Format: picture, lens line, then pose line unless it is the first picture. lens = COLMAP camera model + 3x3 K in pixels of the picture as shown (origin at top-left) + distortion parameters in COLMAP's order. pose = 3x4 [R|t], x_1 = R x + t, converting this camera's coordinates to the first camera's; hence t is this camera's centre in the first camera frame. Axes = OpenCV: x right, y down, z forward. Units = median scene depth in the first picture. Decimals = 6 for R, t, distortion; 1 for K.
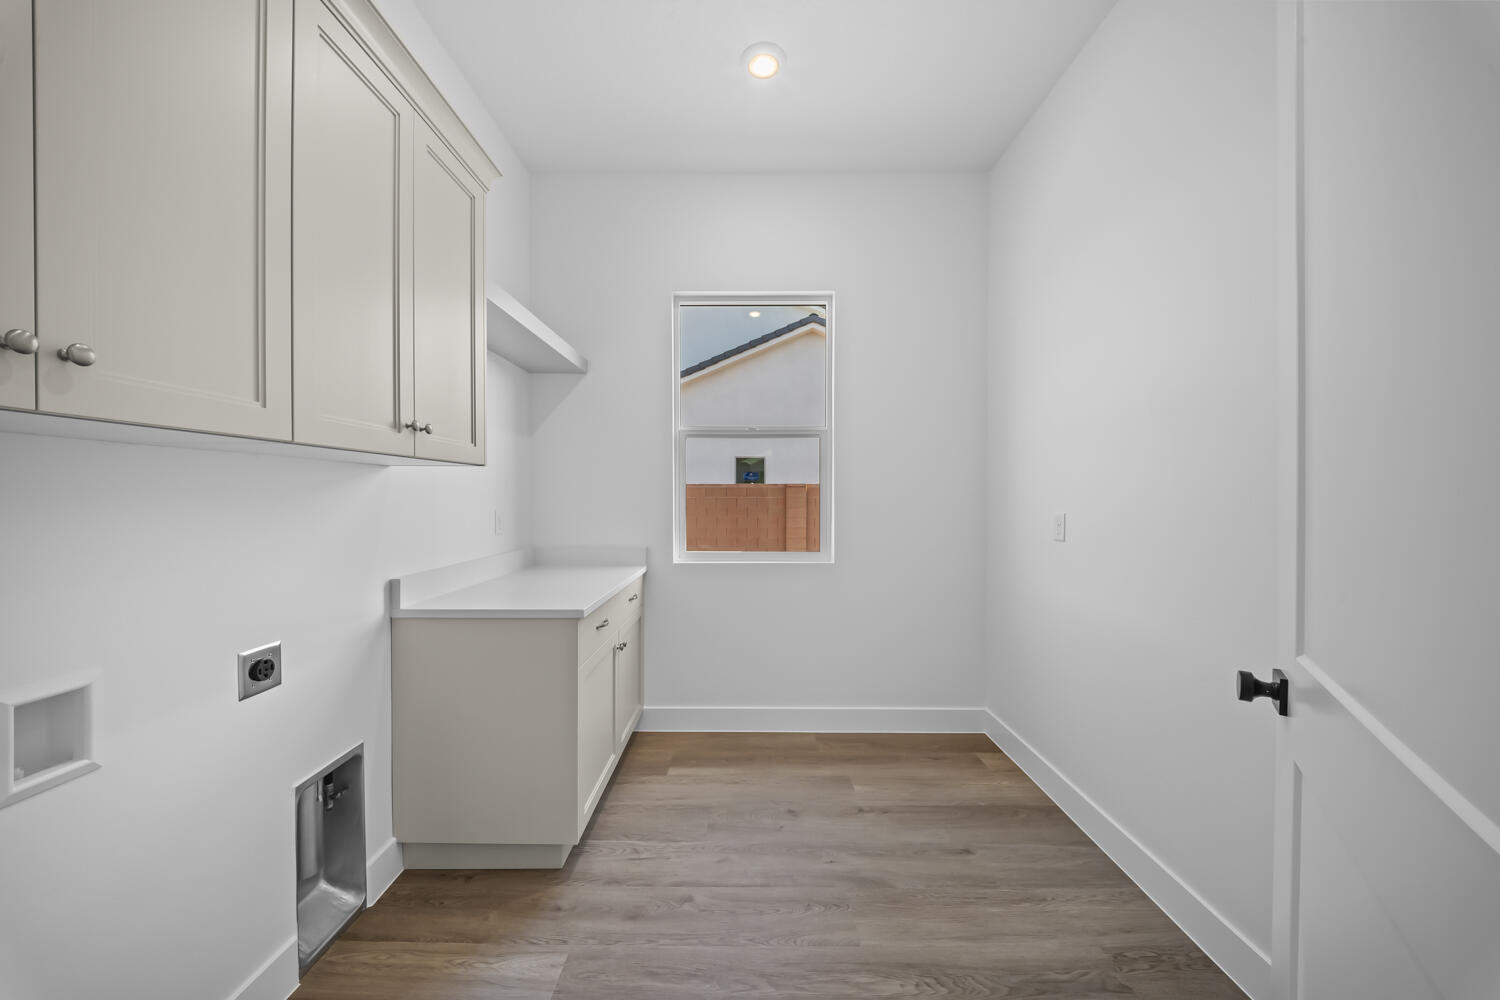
lens RADIAL K [[518.7, 0, 745.6], [0, 518.7, 502.7], [0, 0, 1]] dist [0.007823, -0.006781]
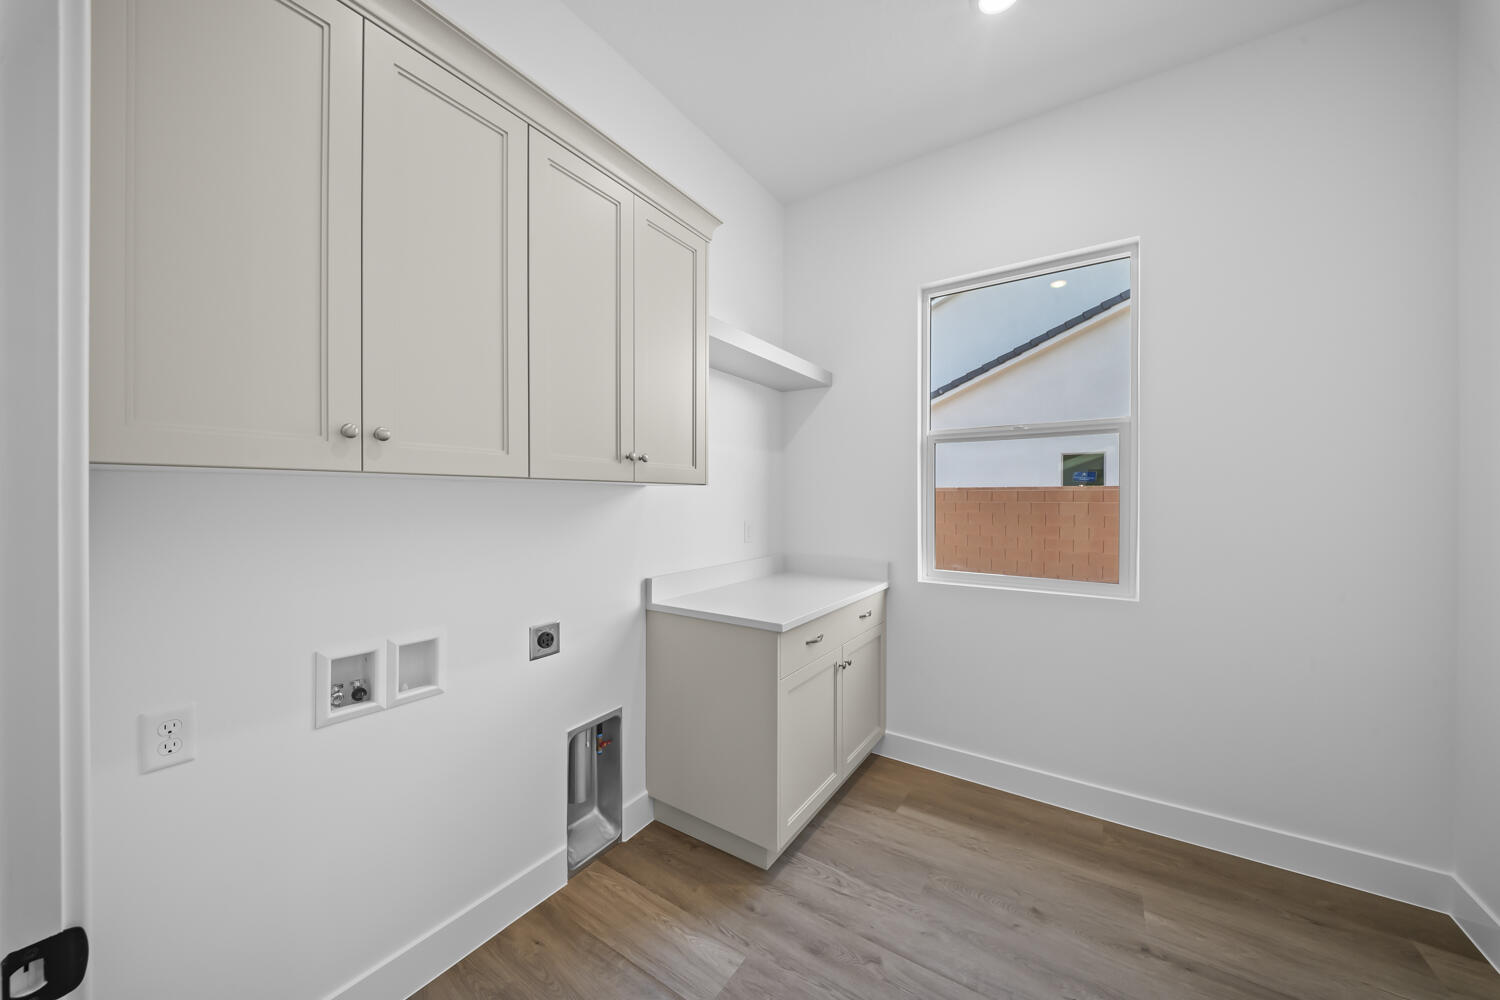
lens RADIAL K [[523.9, 0, 746.5], [0, 523.9, 500.6], [0, 0, 1]] dist [0.007600, -0.005232]
pose [[0.833144, 0.004279, -0.553040, 0.186774], [-0.008415, 0.999952, -0.004939, -0.029645], [0.552993, 0.008769, 0.833140, 0.095570]]
